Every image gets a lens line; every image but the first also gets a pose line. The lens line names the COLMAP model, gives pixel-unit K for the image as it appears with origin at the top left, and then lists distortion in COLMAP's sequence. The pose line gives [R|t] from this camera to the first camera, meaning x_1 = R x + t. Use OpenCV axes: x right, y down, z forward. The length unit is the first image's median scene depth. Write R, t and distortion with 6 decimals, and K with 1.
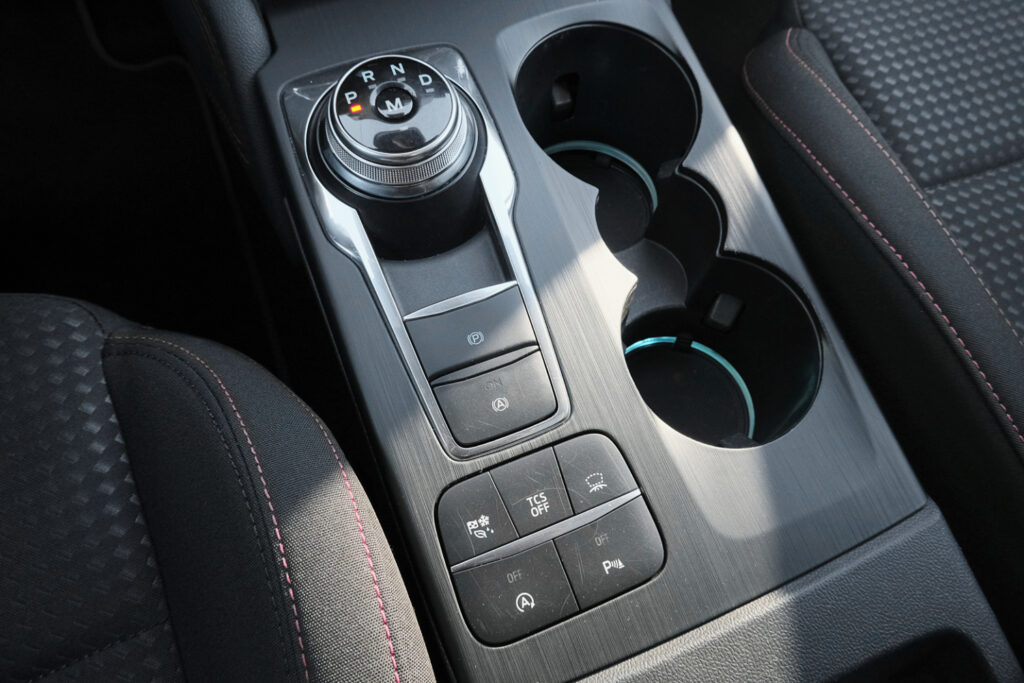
lens RADIAL K [[643.9, 0, 512.0], [0, 643.9, 341.5], [0, 0, 1]] dist [-0.003343, -0.000290]
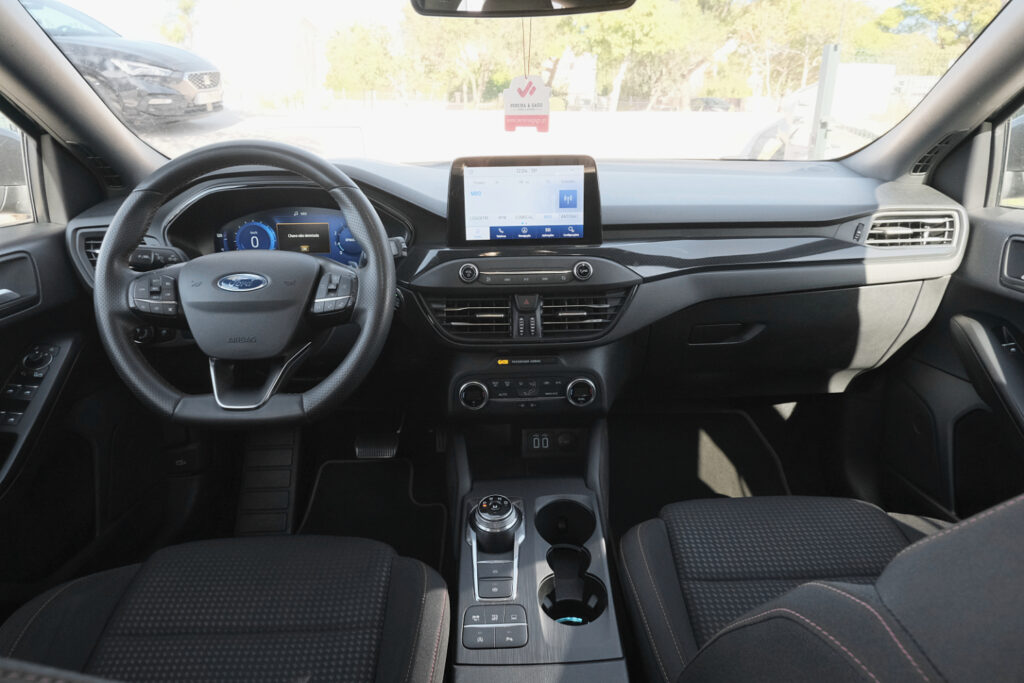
lens RADIAL K [[643.9, 0, 512.0], [0, 643.9, 341.5], [0, 0, 1]] dist [-0.003343, -0.000290]
pose [[0.927875, 0.056982, -0.368512, 1.120887], [-0.296047, 0.713446, -0.635099, 1.167289], [0.226724, 0.698390, 0.678858, -1.974049]]
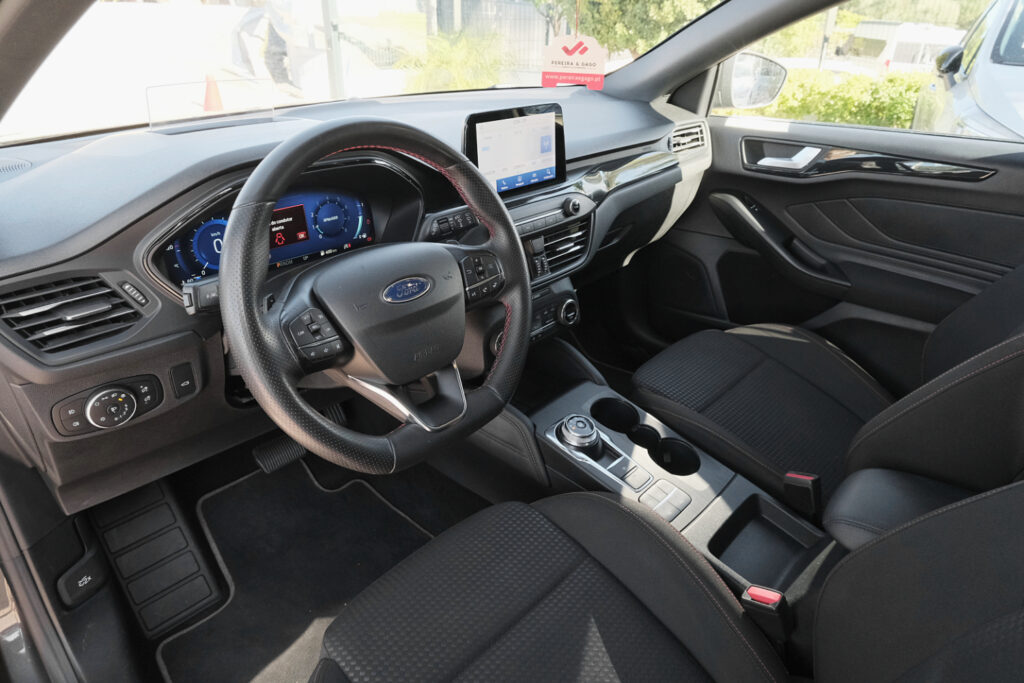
lens RADIAL K [[637.4, 0, 497.6], [0, 637.4, 341.6], [0, 0, 1]] dist [-0.028159, -0.000195]
pose [[0.920255, -0.223879, 0.320949, -1.768965], [0.365795, 0.783509, -0.502303, 1.016633], [-0.139011, 0.579648, 0.802922, -2.404890]]
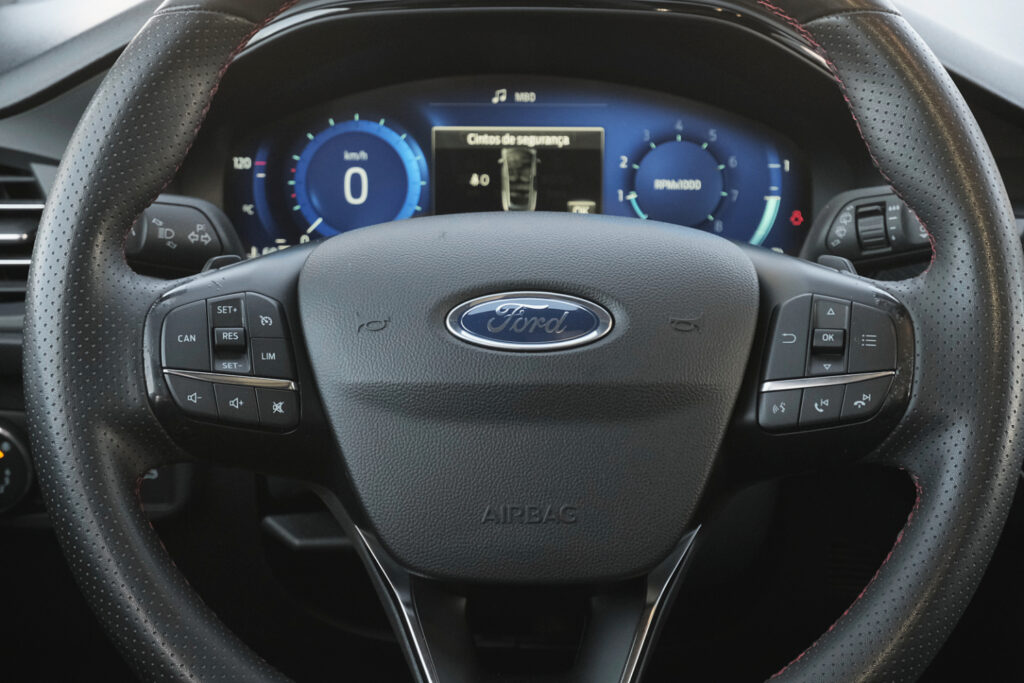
lens RADIAL K [[2017.8, 0, 512.0], [0, 2017.8, 341.5], [0, 0, 1]] dist [-0.042601, 0.050802]
pose [[0.930004, 0.043527, -0.364964, -0.207984], [-0.302272, 0.655489, -0.692073, 1.419954], [0.209106, 0.753949, 0.622764, -2.157733]]
